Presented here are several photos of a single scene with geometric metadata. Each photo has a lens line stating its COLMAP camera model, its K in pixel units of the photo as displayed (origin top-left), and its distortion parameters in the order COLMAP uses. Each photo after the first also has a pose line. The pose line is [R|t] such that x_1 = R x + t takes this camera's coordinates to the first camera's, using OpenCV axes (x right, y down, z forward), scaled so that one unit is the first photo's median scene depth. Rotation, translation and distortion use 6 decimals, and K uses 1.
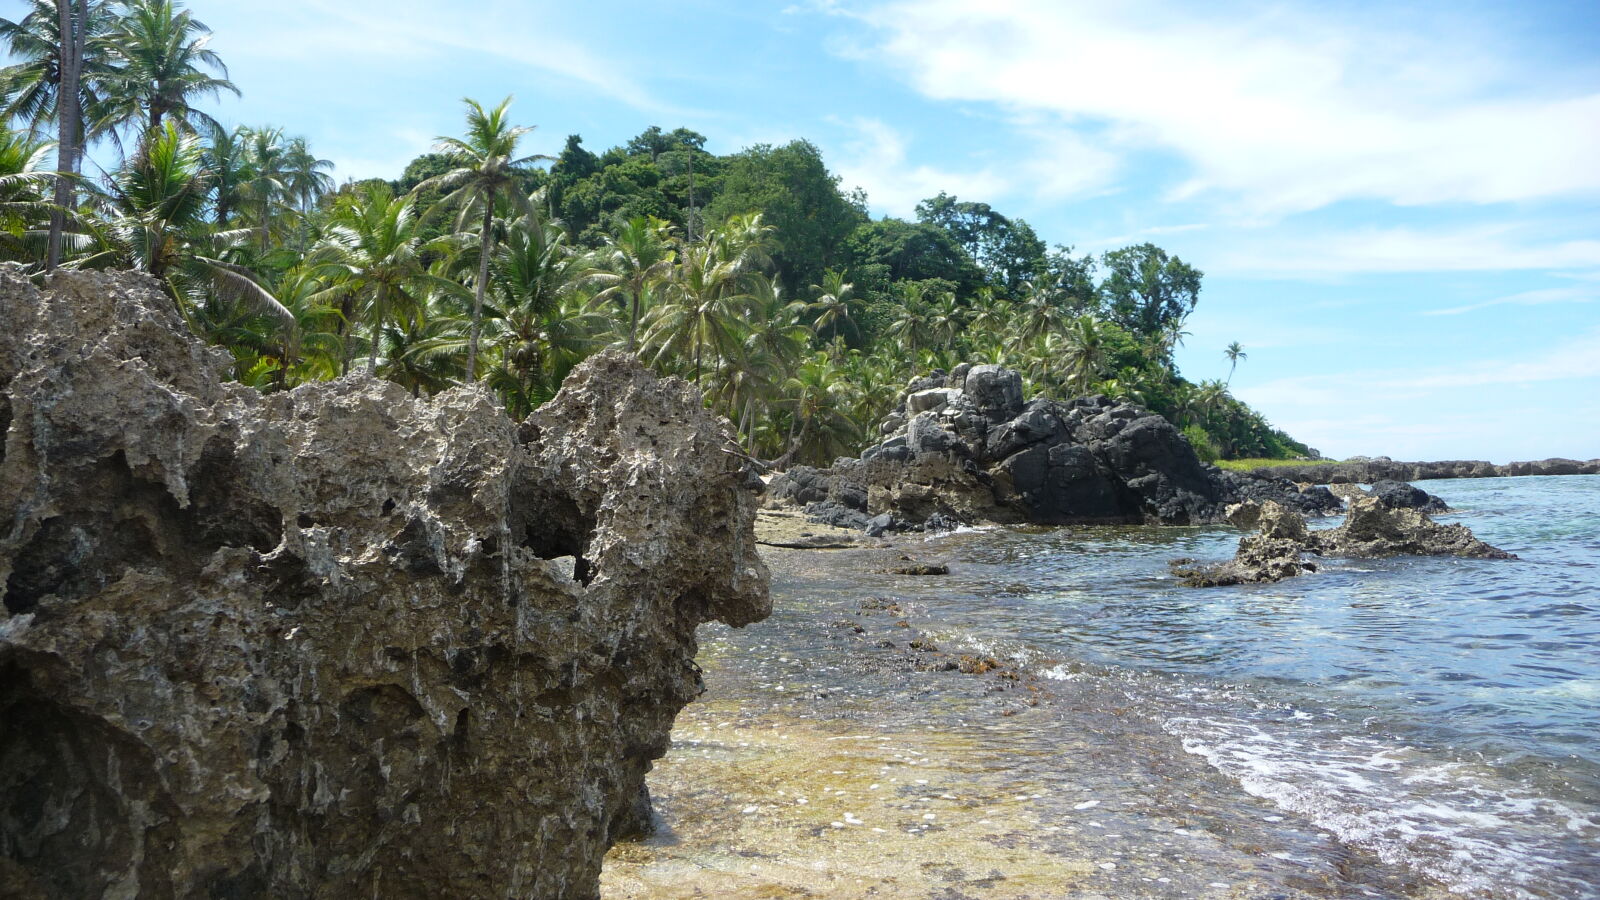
lens RADIAL K [[1235.8, 0, 800.0], [0, 1235.8, 450.0], [0, 0, 1]] dist [-0.046340, 0.001653]
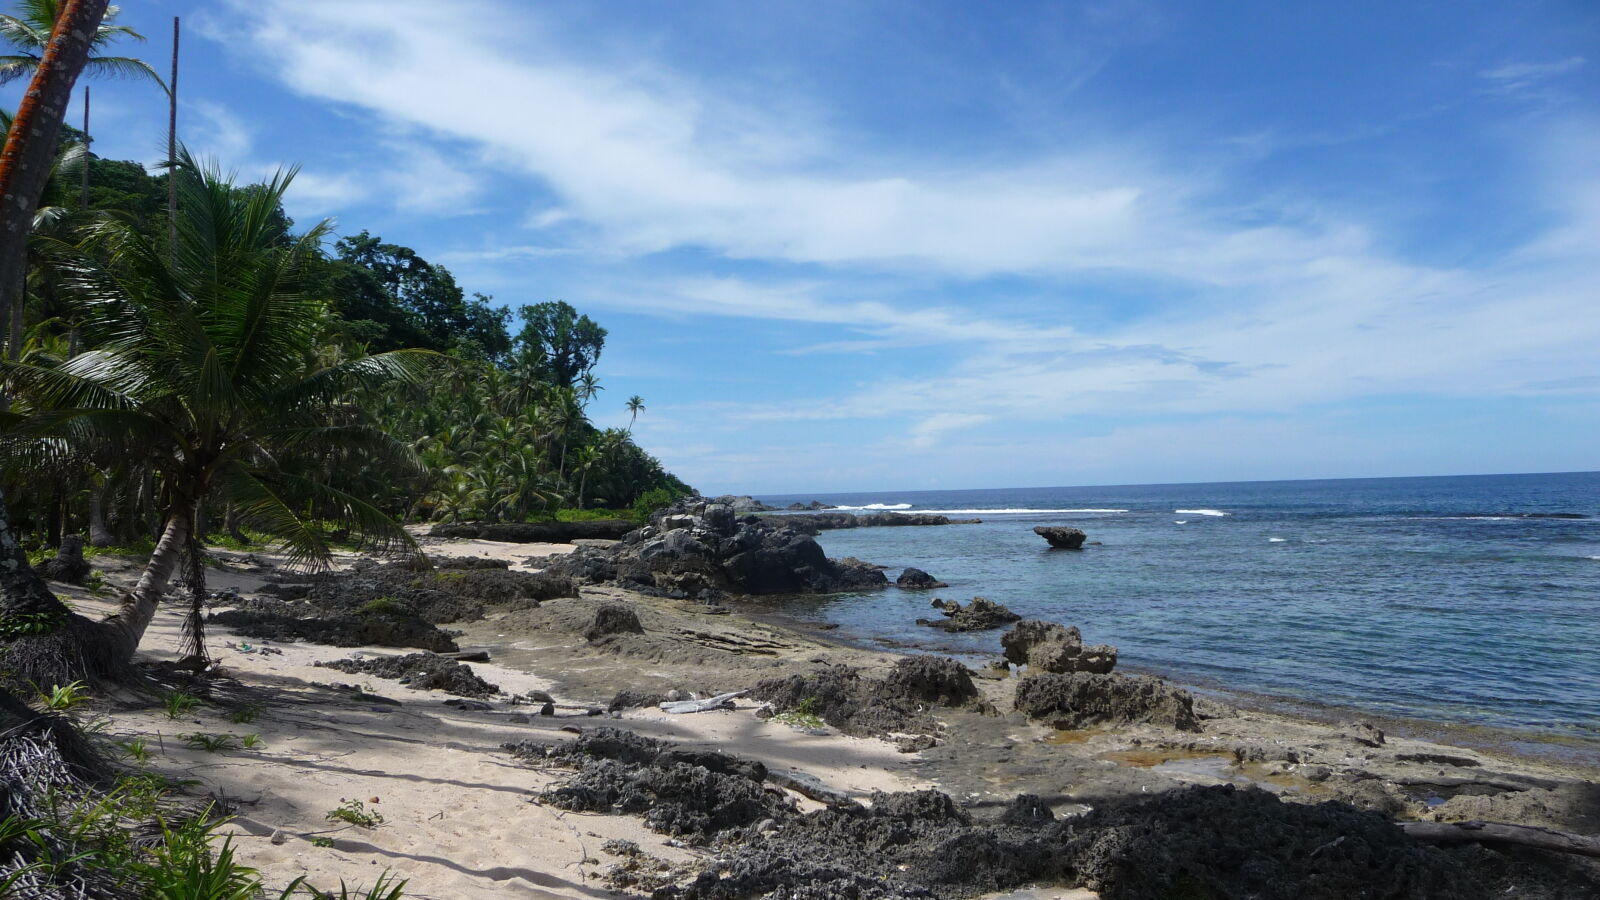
lens RADIAL K [[1240.4, 0, 800.0], [0, 1240.4, 450.0], [0, 0, 1]] dist [-0.040695, 0.025652]
pose [[0.869244, 0.031014, 0.493410, -0.076883], [-0.022669, 0.999481, -0.022888, -0.013082], [-0.493863, 0.008710, 0.869496, -0.077549]]
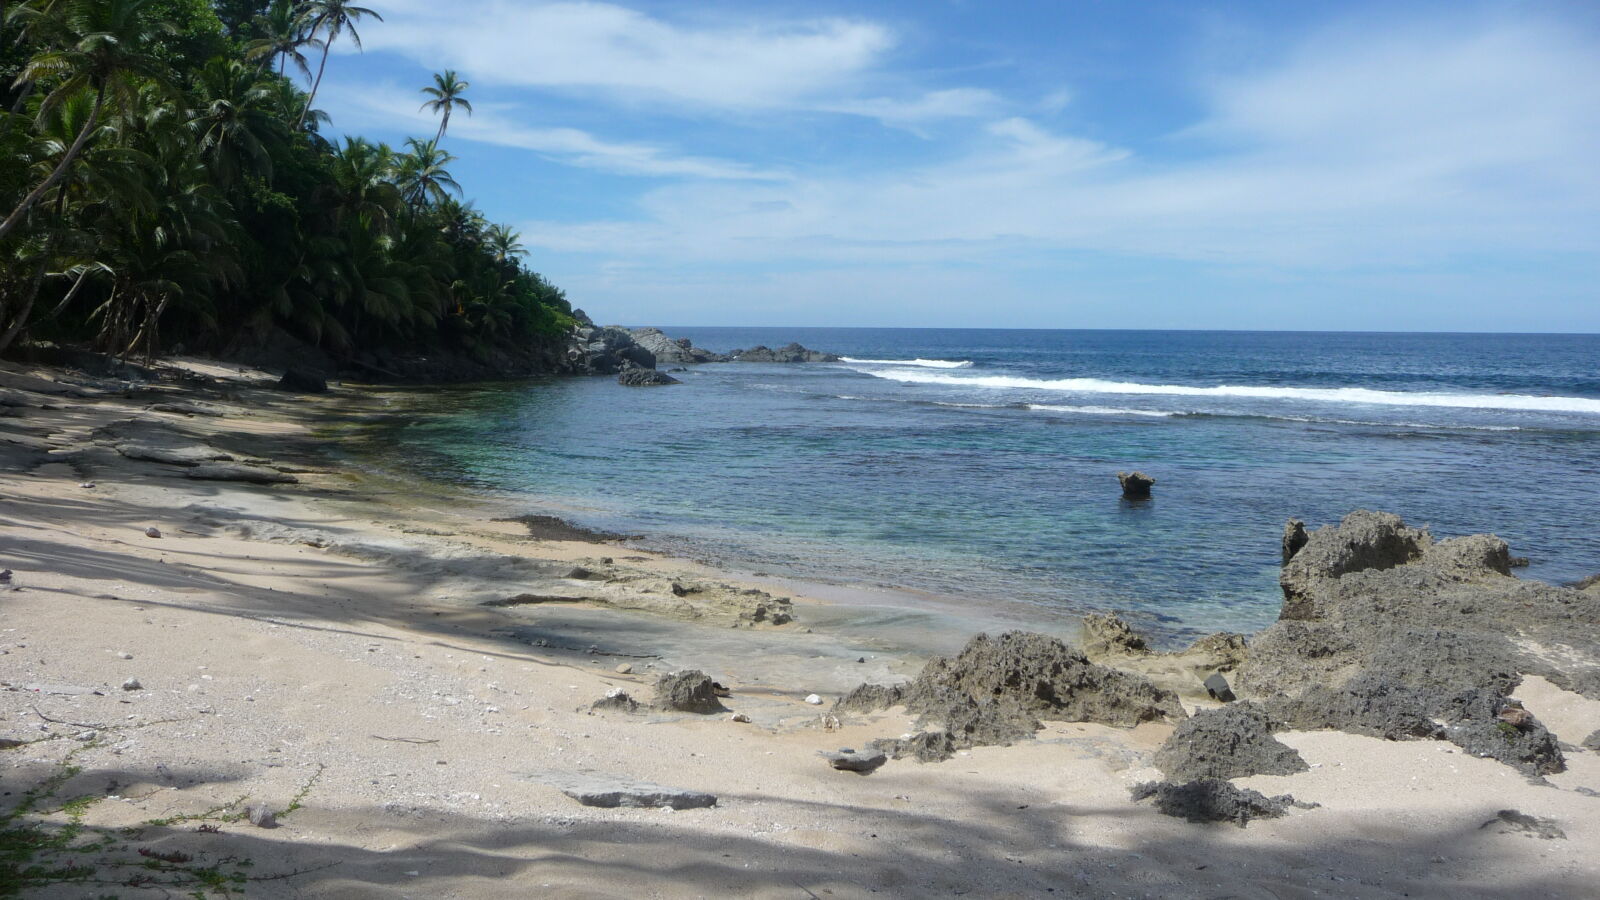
lens RADIAL K [[1240.4, 0, 800.0], [0, 1240.4, 450.0], [0, 0, 1]] dist [-0.040695, 0.025652]
pose [[0.726590, -0.023235, 0.686678, 0.118540], [-0.060143, 0.993441, 0.097254, 0.000386], [-0.684434, -0.111963, 0.720427, 0.516298]]
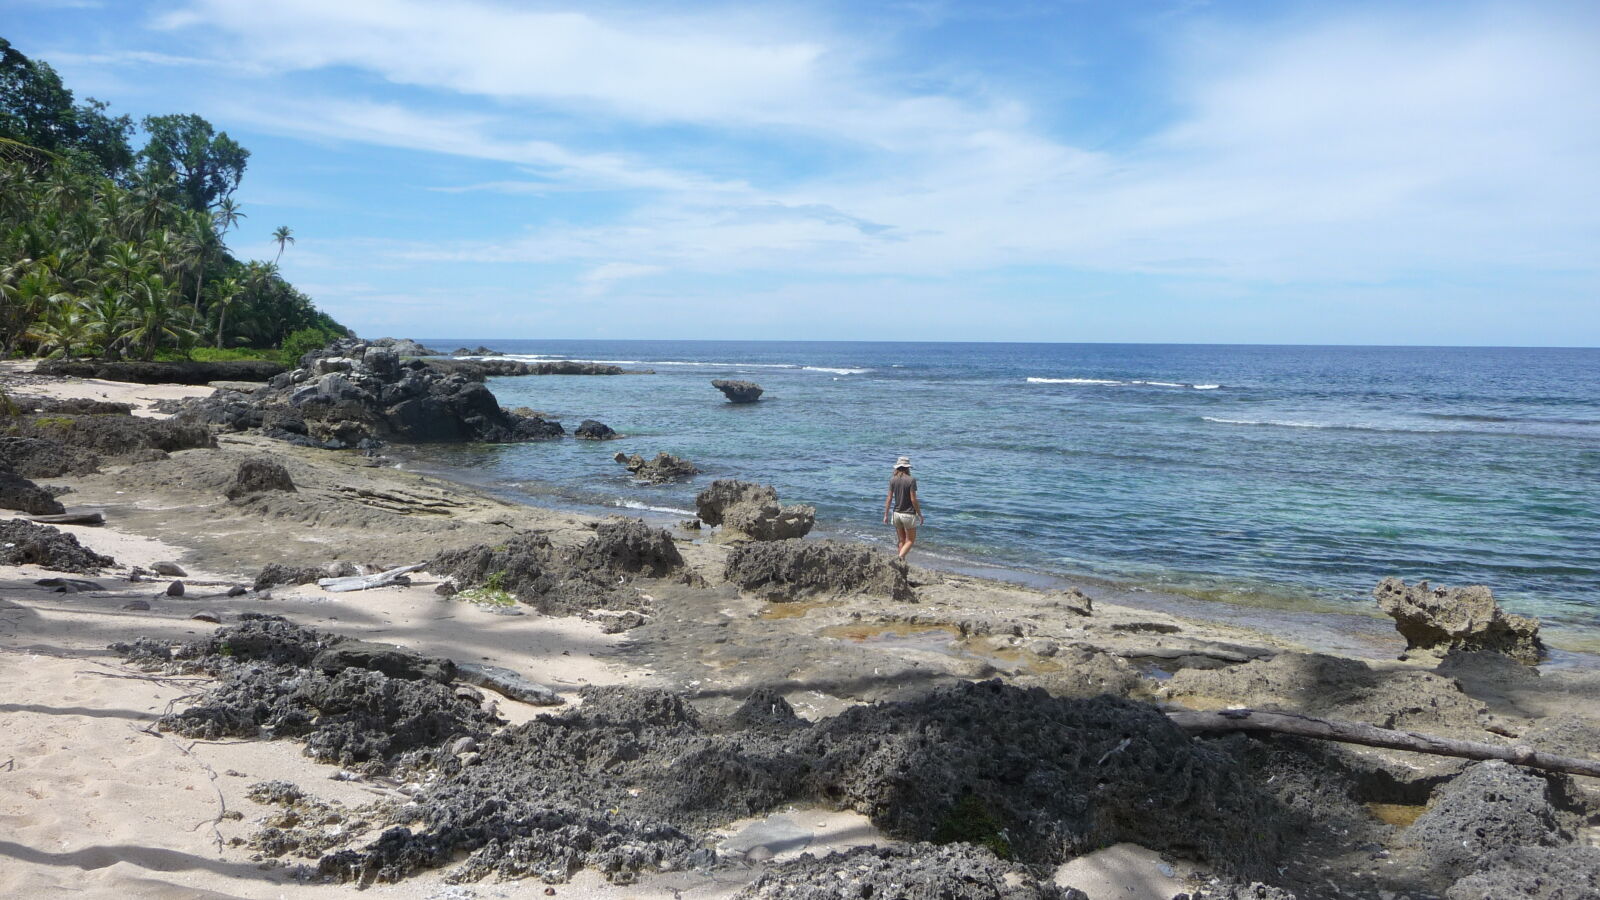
lens RADIAL K [[1240.4, 0, 800.0], [0, 1240.4, 450.0], [0, 0, 1]] dist [-0.040695, 0.025652]
pose [[0.709411, -0.019667, 0.704521, -0.074179], [-0.058348, 0.994540, 0.086516, -0.012914], [-0.702376, -0.102483, 0.704390, -0.070448]]
